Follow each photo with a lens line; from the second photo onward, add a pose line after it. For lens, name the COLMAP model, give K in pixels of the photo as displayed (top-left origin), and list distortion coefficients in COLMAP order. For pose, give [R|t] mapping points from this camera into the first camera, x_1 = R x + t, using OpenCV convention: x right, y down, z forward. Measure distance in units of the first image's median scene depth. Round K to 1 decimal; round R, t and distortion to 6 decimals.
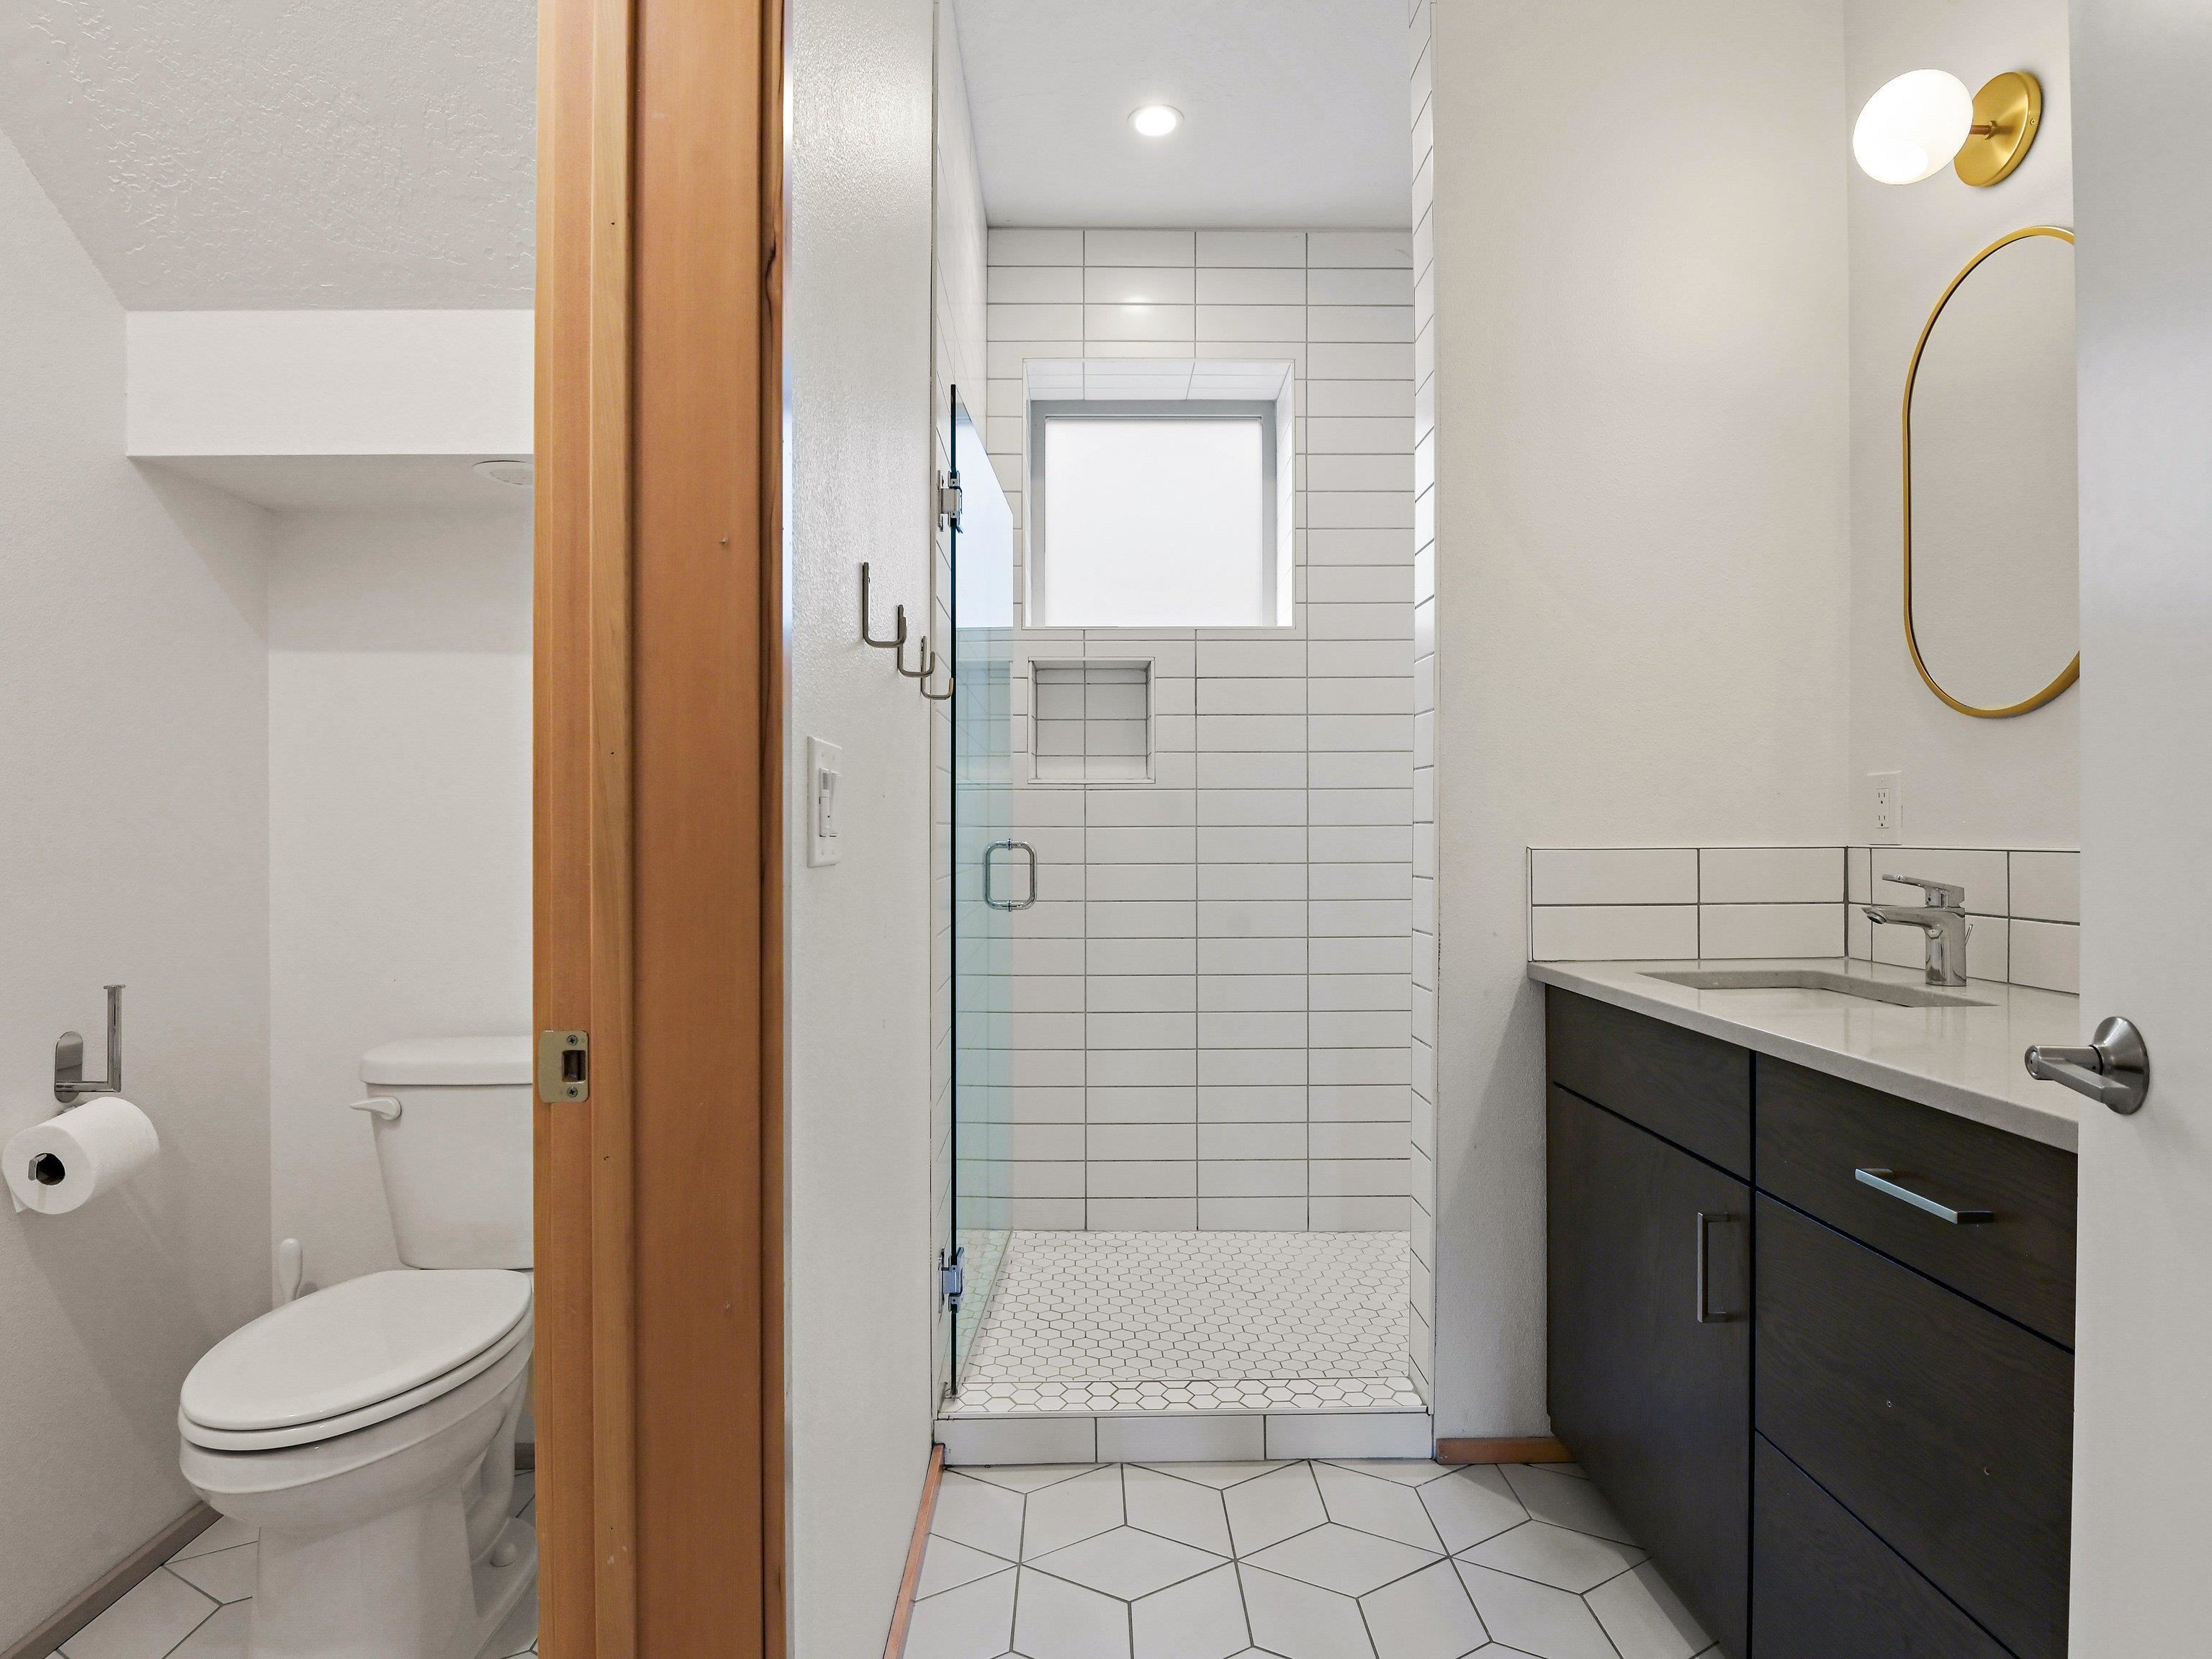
lens RADIAL K [[1151.8, 0, 1109.4], [0, 1151.8, 802.5], [0, 0, 1]] dist [-0.004782, -0.011482]
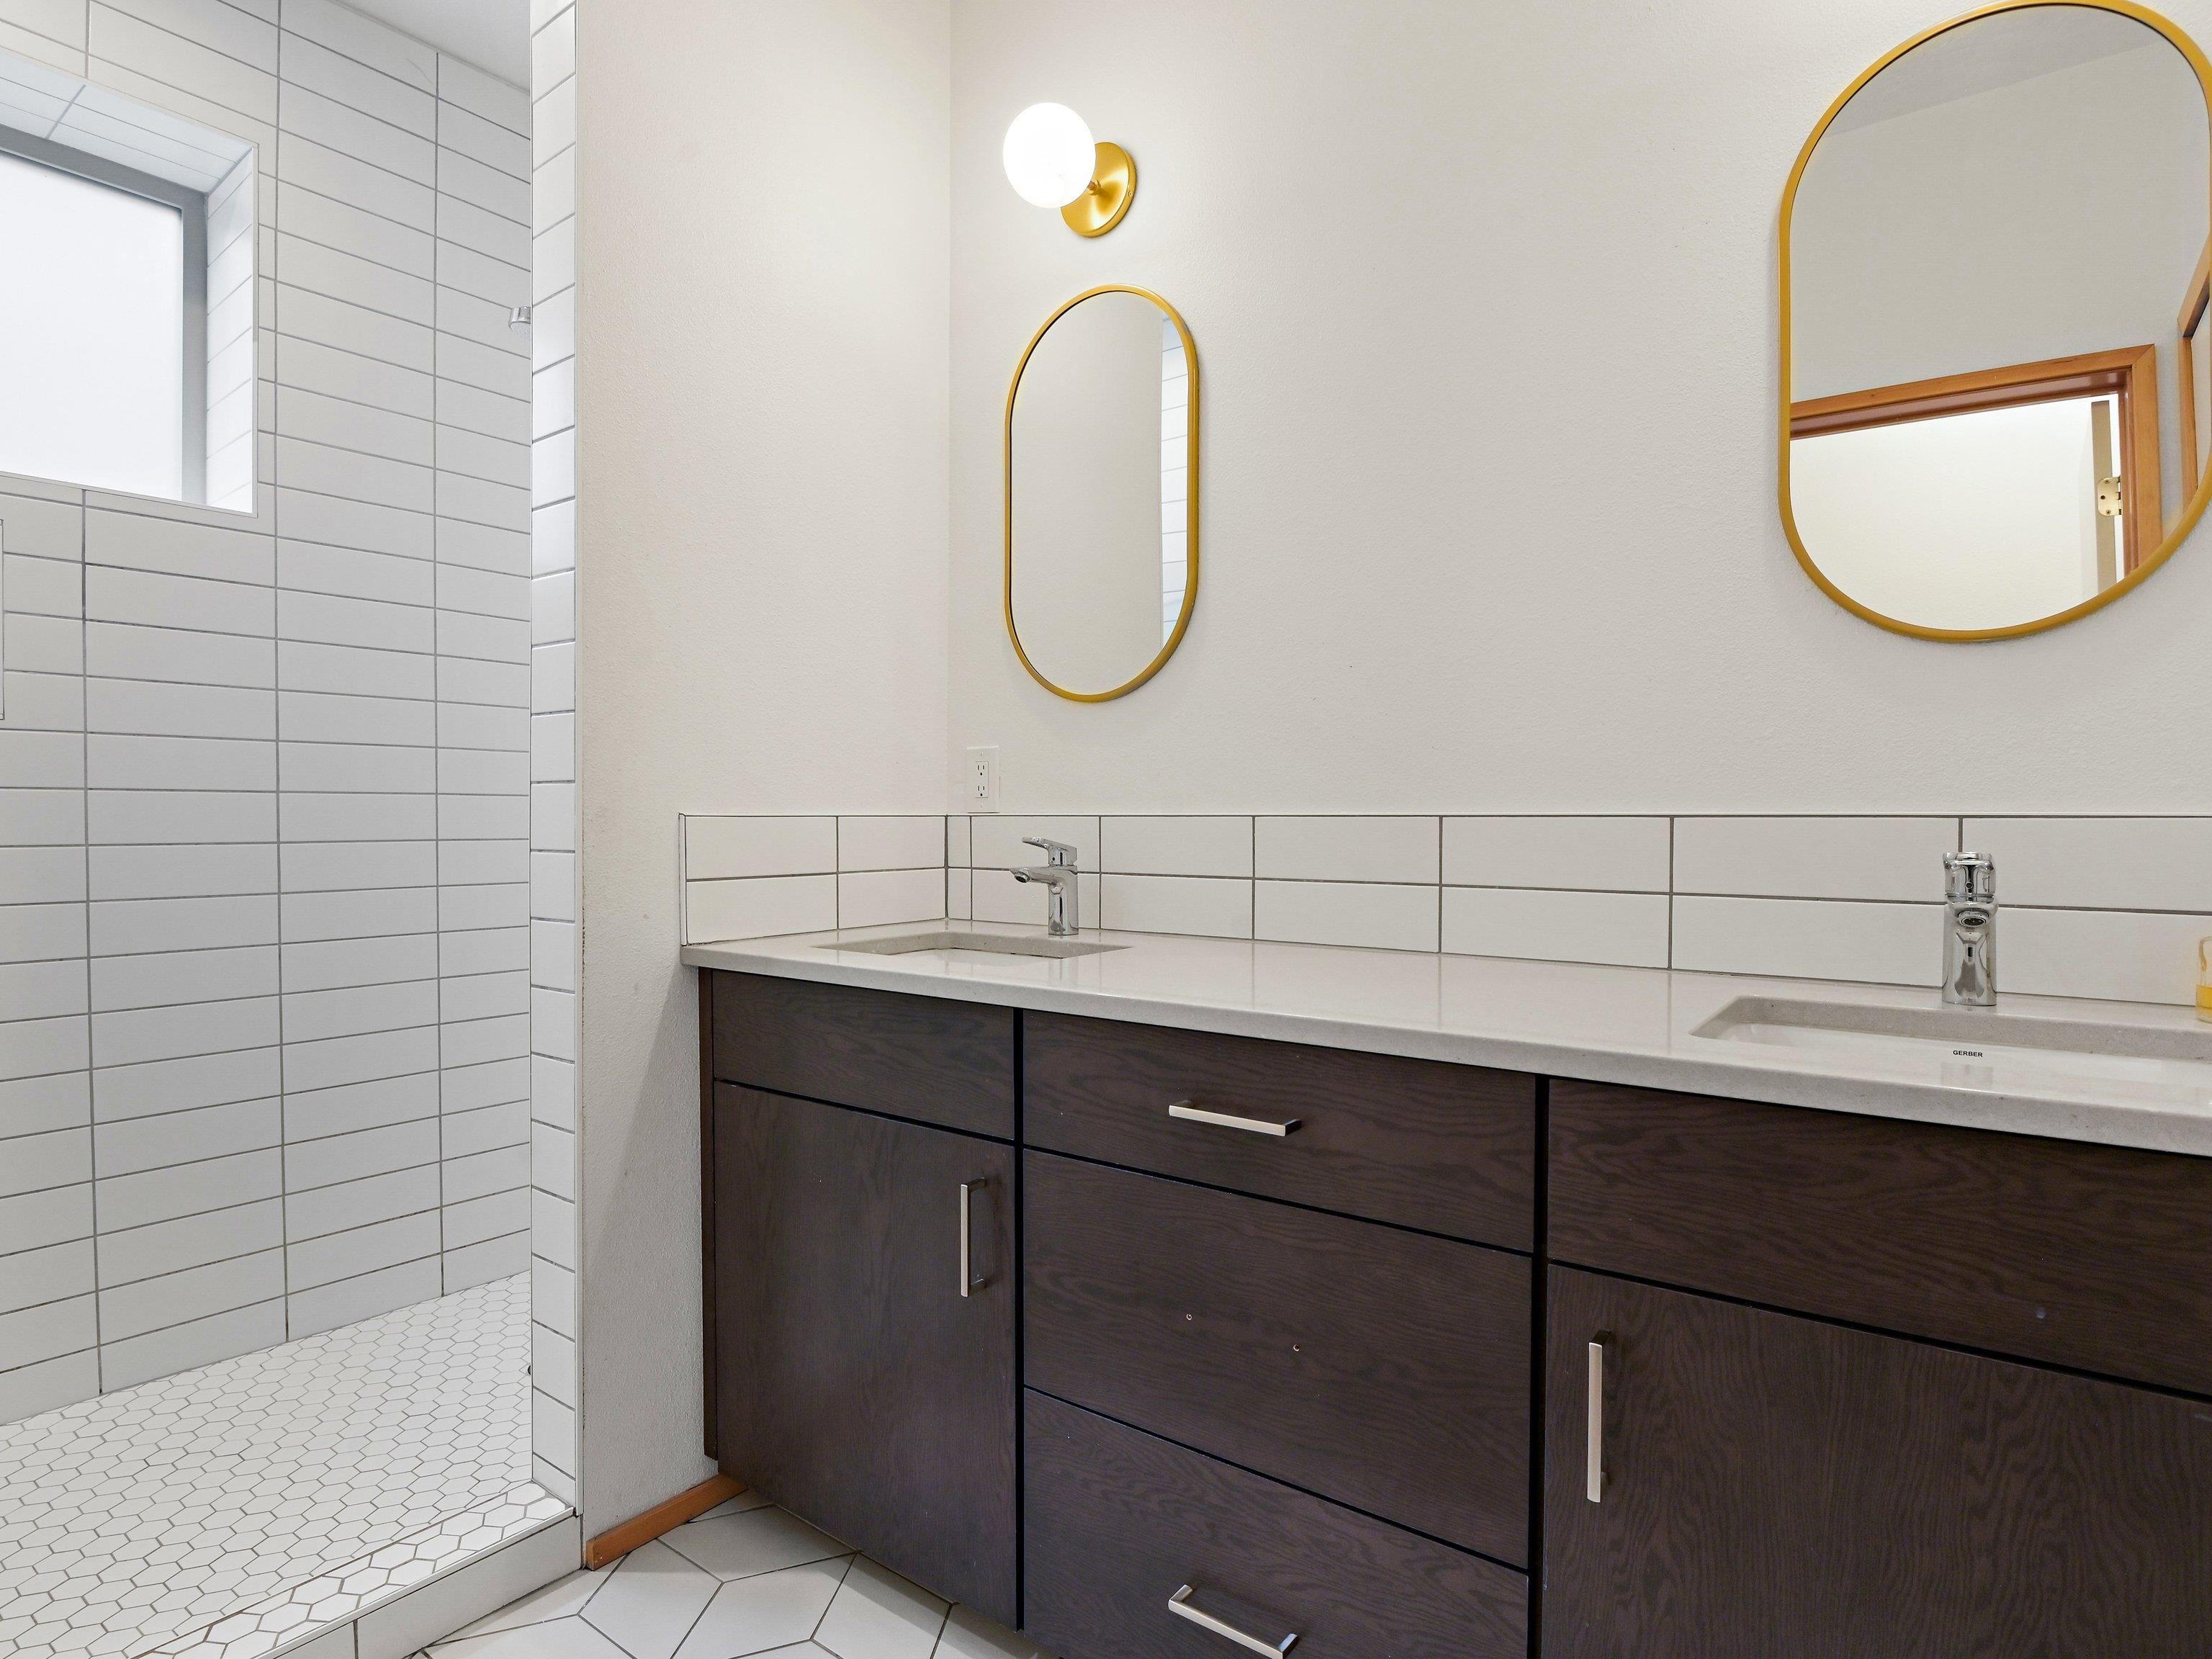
lens RADIAL K [[1179.7, 0, 1103.9], [0, 1179.7, 820.0], [0, 0, 1]] dist [-0.012821, -0.004610]
pose [[0.624456, 0.001410, 0.781059, -0.130695], [-0.023178, 0.999591, 0.016726, 0.022498], [-0.780716, -0.028548, 0.624234, 0.210488]]
